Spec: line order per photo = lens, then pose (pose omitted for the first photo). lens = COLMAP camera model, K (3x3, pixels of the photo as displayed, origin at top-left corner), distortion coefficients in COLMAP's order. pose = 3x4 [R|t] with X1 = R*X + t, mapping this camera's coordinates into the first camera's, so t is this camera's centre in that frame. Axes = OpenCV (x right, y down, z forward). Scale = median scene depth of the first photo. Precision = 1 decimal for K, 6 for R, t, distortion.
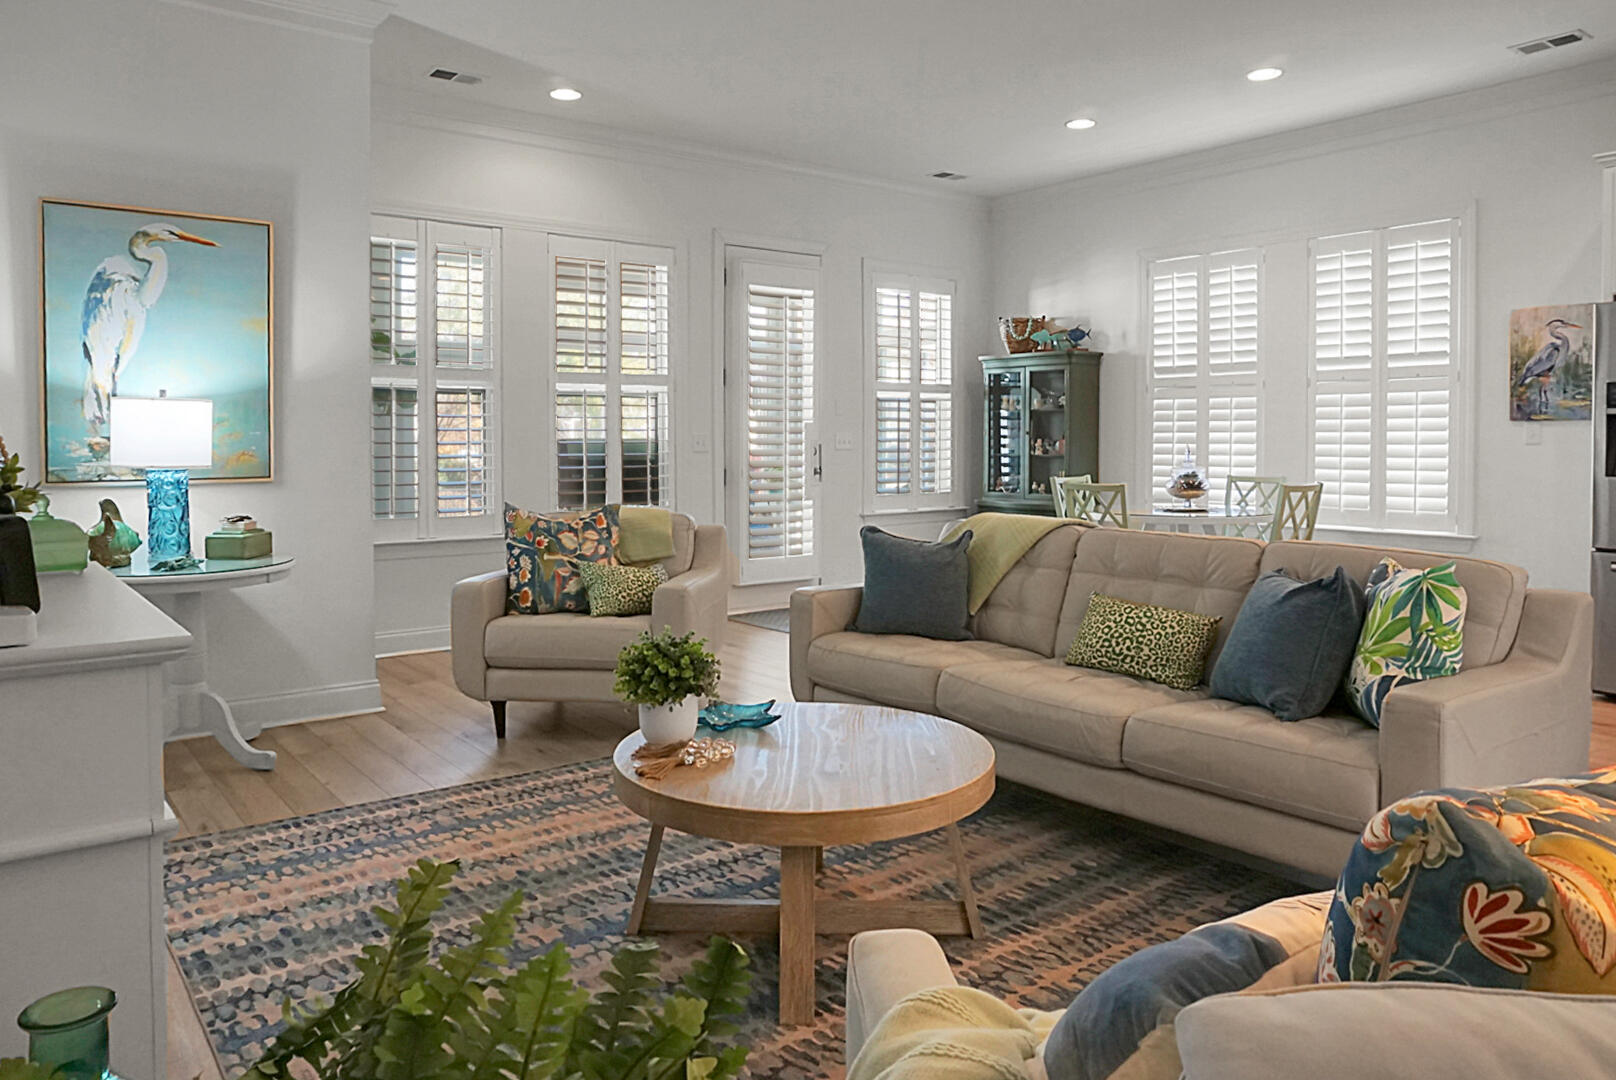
lens RADIAL K [[1115.4, 0, 813.3], [0, 1115.4, 481.3], [0, 0, 1]] dist [-0.017174, 0.011014]
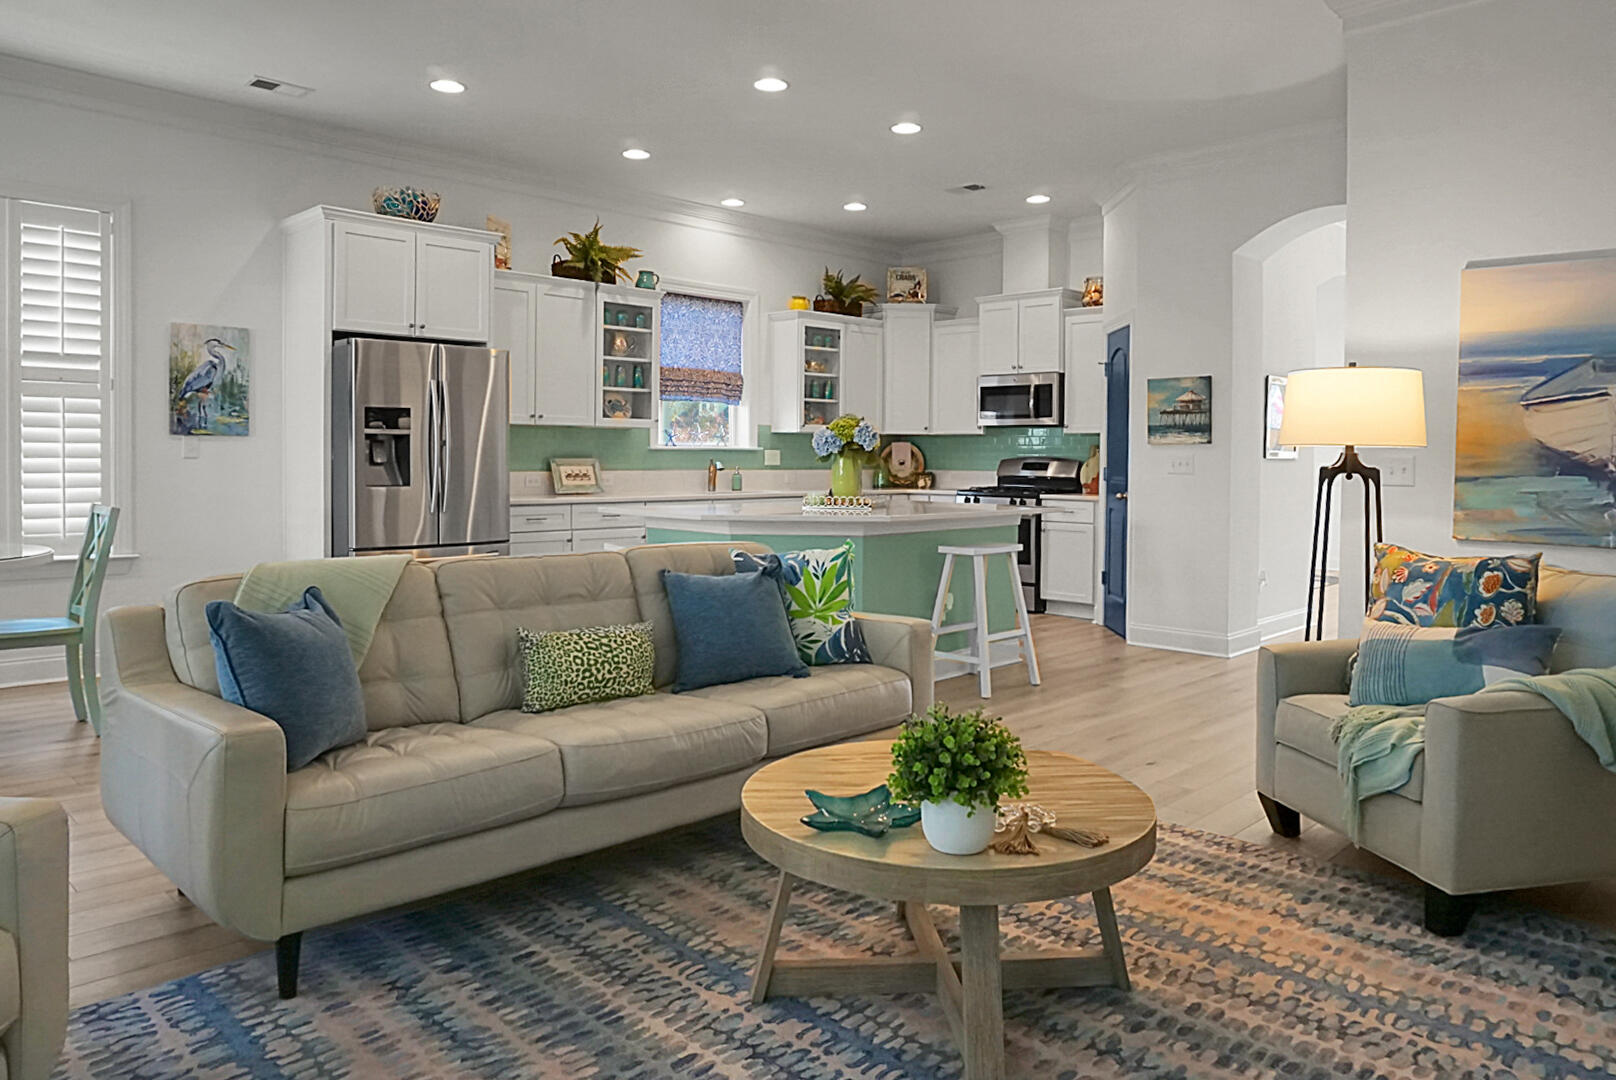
lens RADIAL K [[1115.4, 0, 840.1], [0, 1115.4, 474.7], [0, 0, 1]] dist [-0.017174, 0.011014]
pose [[-0.139286, -0.018492, 0.990079, -0.434183], [0.034351, 0.999134, 0.023494, -0.023228], [-0.989656, 0.037283, -0.138530, 0.570811]]
